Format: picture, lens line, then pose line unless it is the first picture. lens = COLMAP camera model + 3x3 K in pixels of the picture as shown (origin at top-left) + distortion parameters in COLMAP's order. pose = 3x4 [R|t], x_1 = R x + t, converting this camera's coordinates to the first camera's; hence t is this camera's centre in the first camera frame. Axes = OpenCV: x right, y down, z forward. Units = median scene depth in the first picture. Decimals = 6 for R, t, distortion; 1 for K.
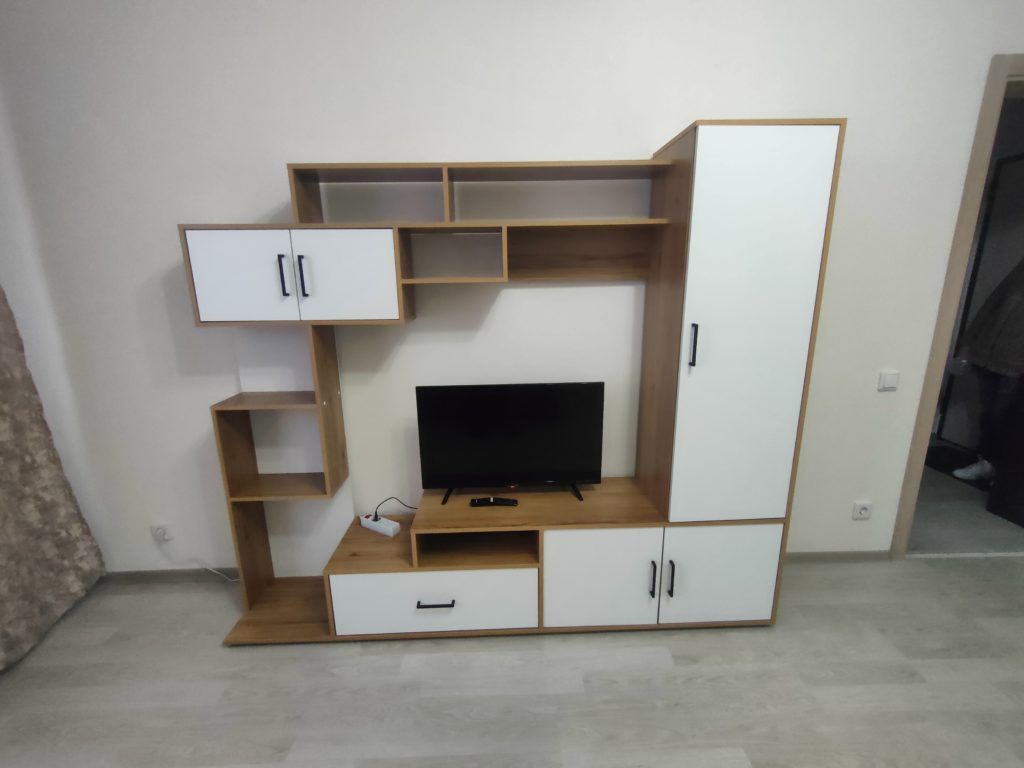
lens RADIAL K [[463.9, 0, 511.8], [0, 463.9, 389.5], [0, 0, 1]] dist [-0.004032, -0.000423]
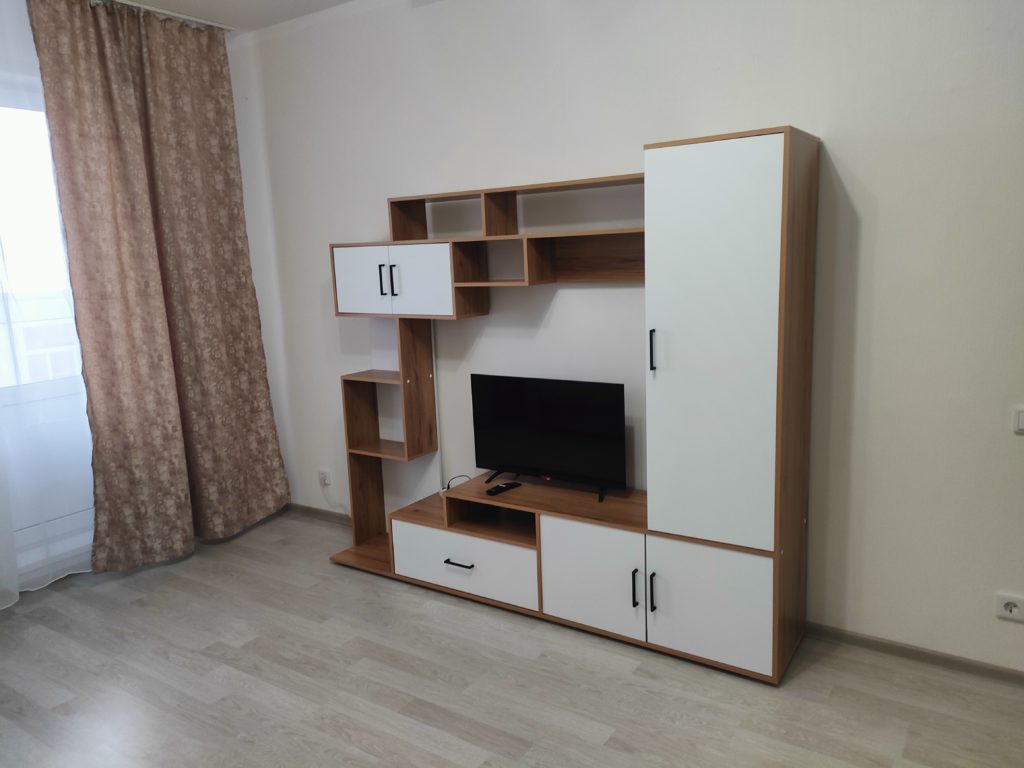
lens RADIAL K [[755.7, 0, 512.0], [0, 755.7, 384.0], [0, 0, 1]] dist [0.002544, -0.002353]
pose [[0.813770, 0.083788, -0.575115, 0.939309], [-0.110122, 0.993857, -0.011024, 0.027658], [0.570659, 0.072304, 0.817998, -0.464106]]
